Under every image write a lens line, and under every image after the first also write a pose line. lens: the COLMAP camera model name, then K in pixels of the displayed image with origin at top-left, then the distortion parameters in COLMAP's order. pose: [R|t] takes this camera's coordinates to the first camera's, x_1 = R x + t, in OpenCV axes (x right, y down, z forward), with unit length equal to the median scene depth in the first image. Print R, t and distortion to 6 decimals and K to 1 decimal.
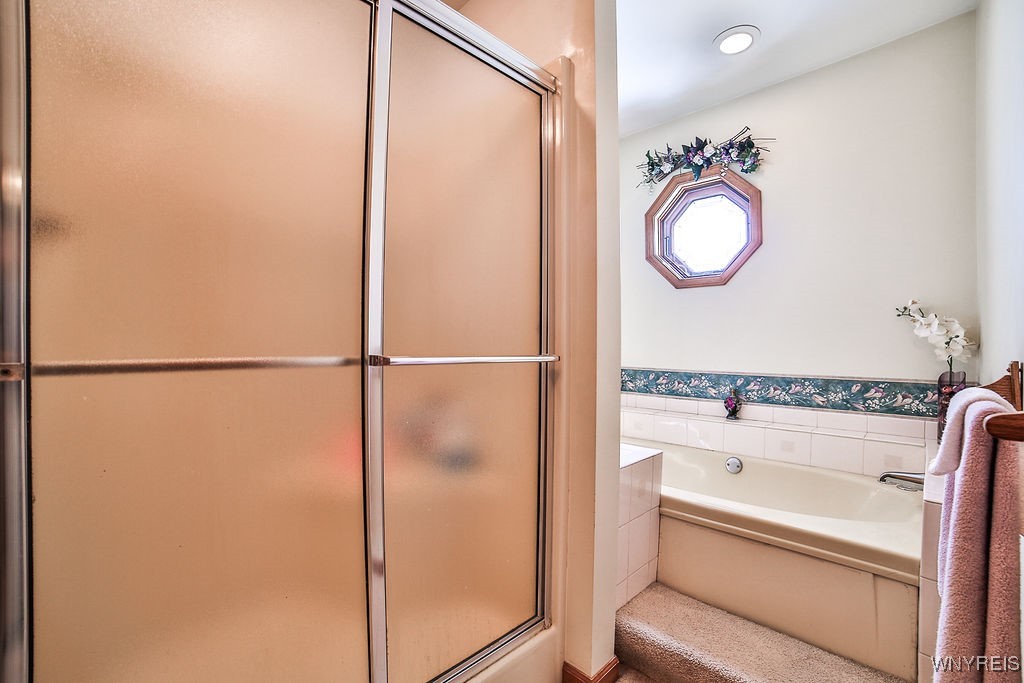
lens RADIAL K [[447.9, 0, 513.8], [0, 447.9, 346.5], [0, 0, 1]] dist [-0.120490, 0.046493]
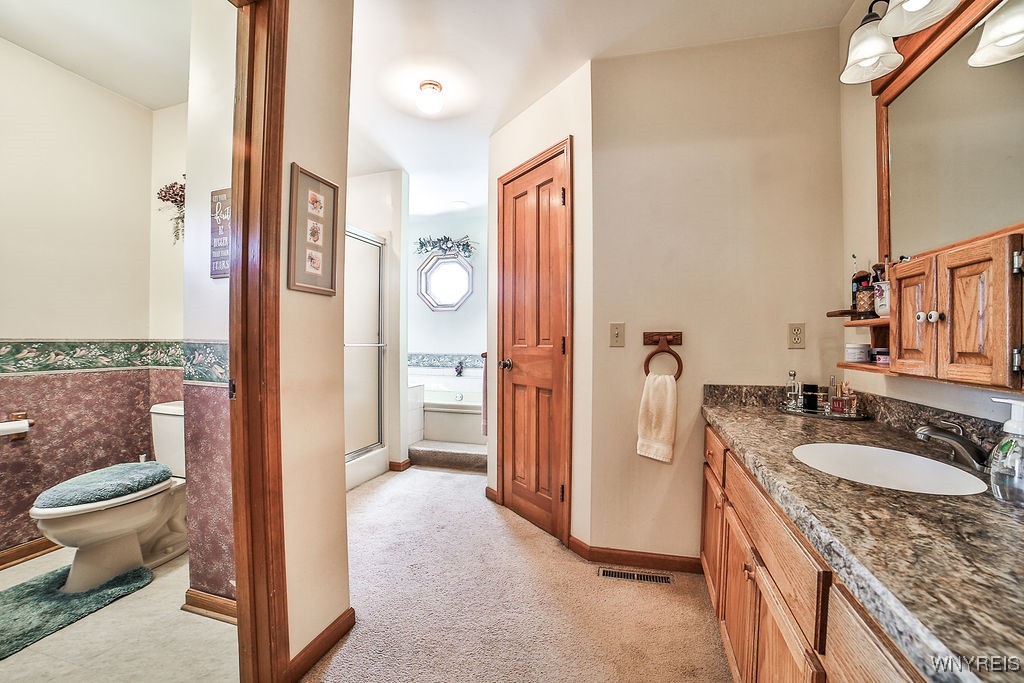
lens RADIAL K [[438.8, 0, 516.2], [0, 438.8, 343.8], [0, 0, 1]] dist [-0.096316, 0.031799]
pose [[0.870856, -0.003276, 0.491528, -0.298559], [0.001545, 0.999991, 0.003926, 0.004784], [-0.491536, -0.002660, 0.870853, -0.997968]]
